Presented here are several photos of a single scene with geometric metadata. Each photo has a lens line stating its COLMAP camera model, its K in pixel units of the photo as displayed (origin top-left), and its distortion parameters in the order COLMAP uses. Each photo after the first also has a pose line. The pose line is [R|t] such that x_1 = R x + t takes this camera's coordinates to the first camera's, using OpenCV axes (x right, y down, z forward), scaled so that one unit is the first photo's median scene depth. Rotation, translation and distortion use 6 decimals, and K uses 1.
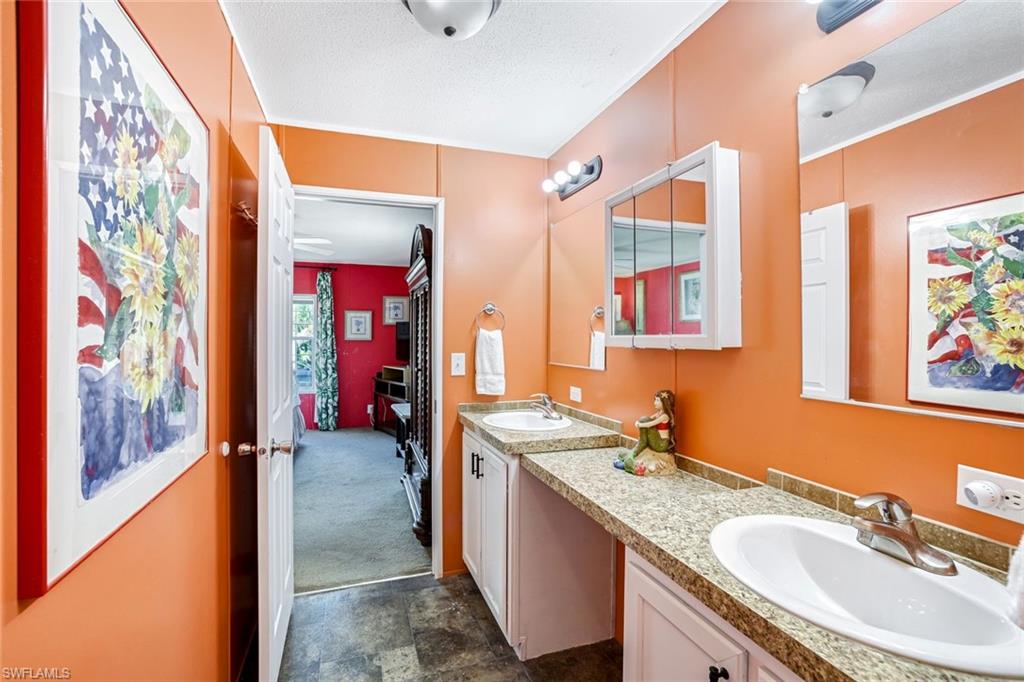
lens RADIAL K [[450.6, 0, 505.0], [0, 450.6, 334.2], [0, 0, 1]] dist [-0.048643, 0.019907]
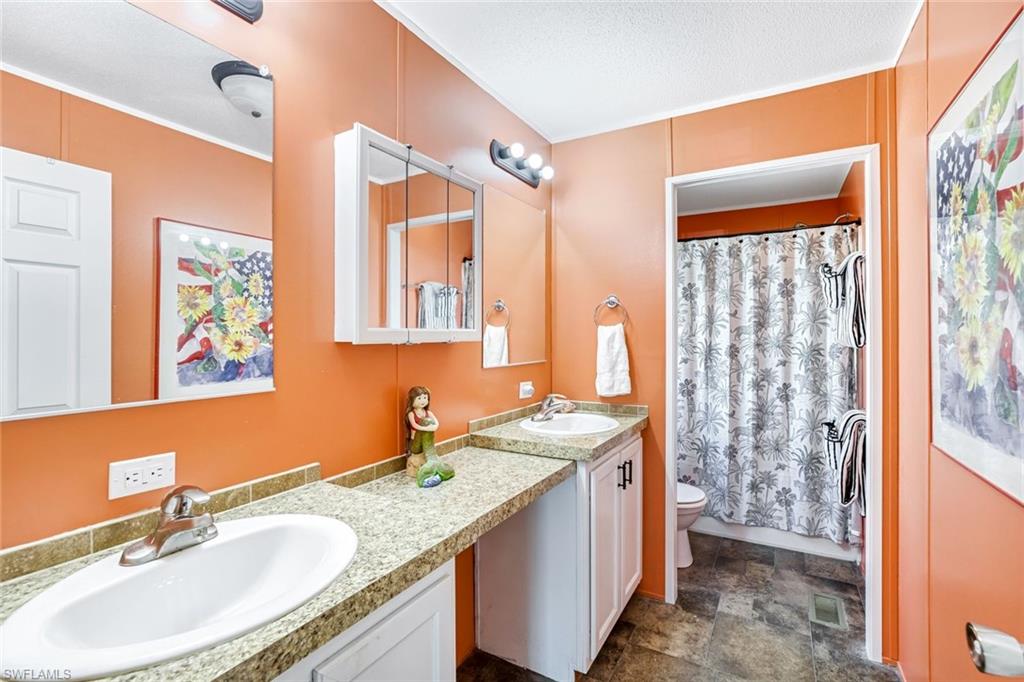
lens RADIAL K [[467.4, 0, 512.2], [0, 467.4, 336.9], [0, 0, 1]] dist [-0.000351, -0.000032]
pose [[-0.676084, 0.006229, 0.736798, -0.425511], [0.001907, 0.999976, -0.006704, 0.009877], [-0.736822, -0.003128, -0.676079, 1.245425]]
